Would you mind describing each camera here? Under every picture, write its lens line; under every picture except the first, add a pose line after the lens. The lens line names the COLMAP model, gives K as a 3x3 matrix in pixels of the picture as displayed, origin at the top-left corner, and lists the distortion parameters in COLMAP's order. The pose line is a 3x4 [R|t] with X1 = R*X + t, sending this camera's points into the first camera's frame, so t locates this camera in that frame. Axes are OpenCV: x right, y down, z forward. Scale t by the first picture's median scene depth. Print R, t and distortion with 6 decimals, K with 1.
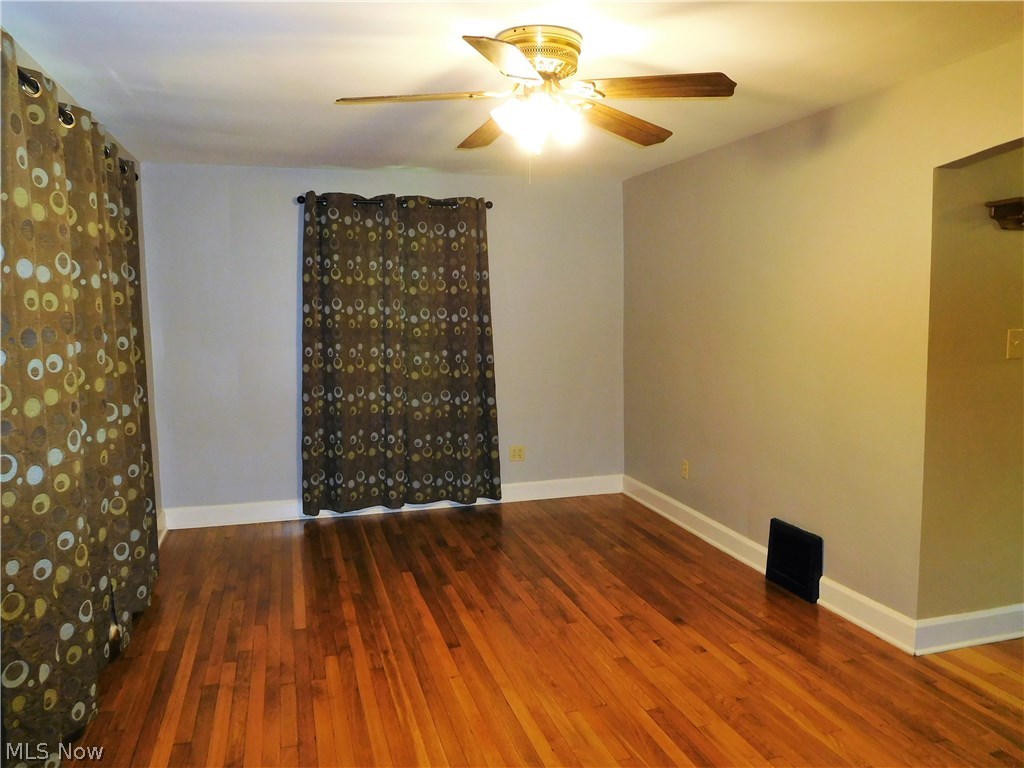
lens RADIAL K [[757.3, 0, 512.0], [0, 757.3, 384.0], [0, 0, 1]] dist [-0.009602, -0.003407]
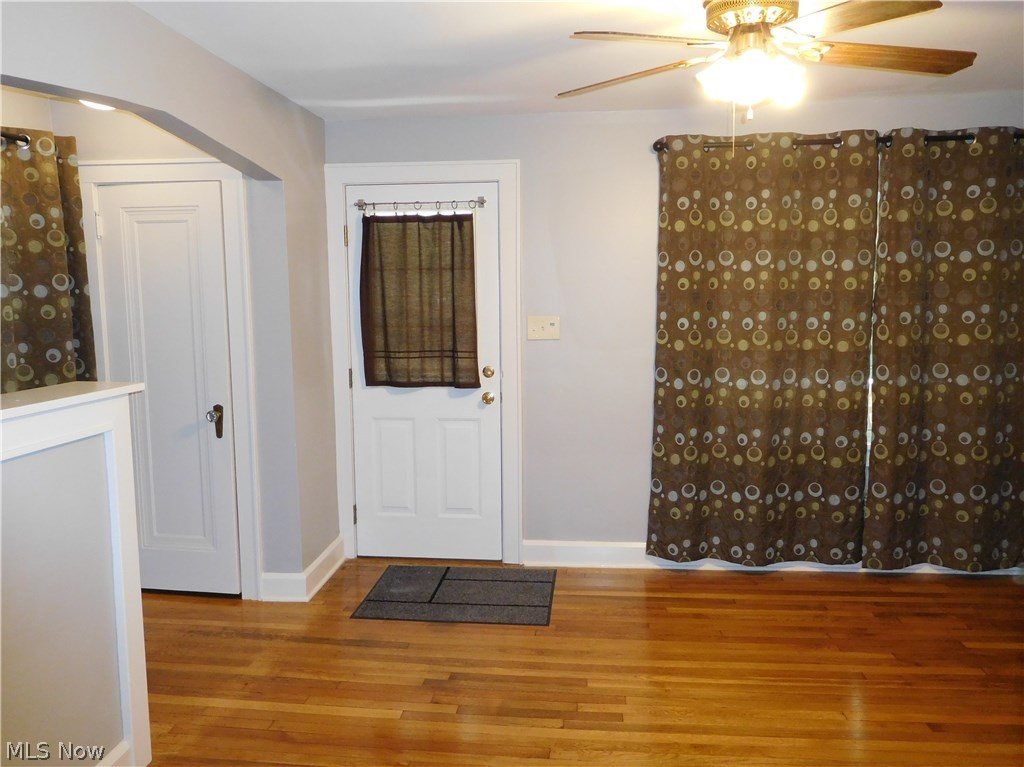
lens RADIAL K [[757.3, 0, 512.0], [0, 757.3, 383.5], [0, 0, 1]] dist [-0.009602, -0.003407]
pose [[-0.388859, 0.113180, -0.914319, 0.834572], [-0.074174, 0.985358, 0.153519, -0.090994], [0.918307, 0.127516, -0.374770, 0.951152]]
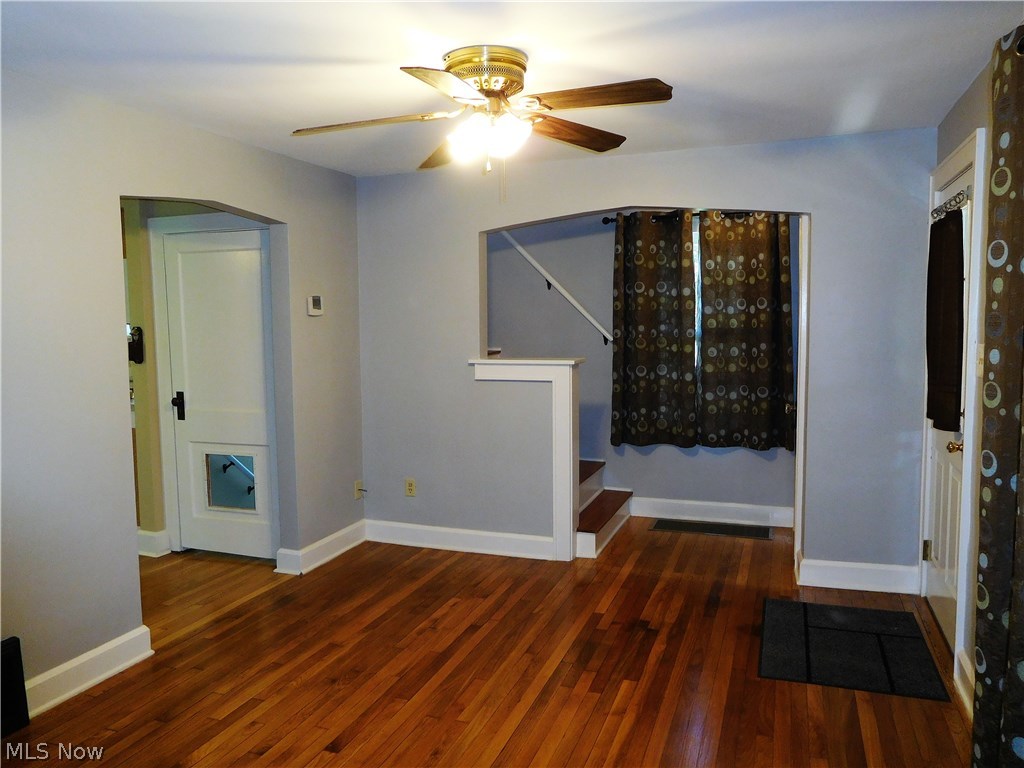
lens RADIAL K [[757.3, 0, 512.0], [0, 757.3, 384.0], [0, 0, 1]] dist [-0.009602, -0.003407]
pose [[-0.801814, -0.033134, 0.596654, -0.525660], [0.077952, 0.984130, 0.159407, -0.153430], [-0.592468, 0.174325, -0.786507, 1.574454]]
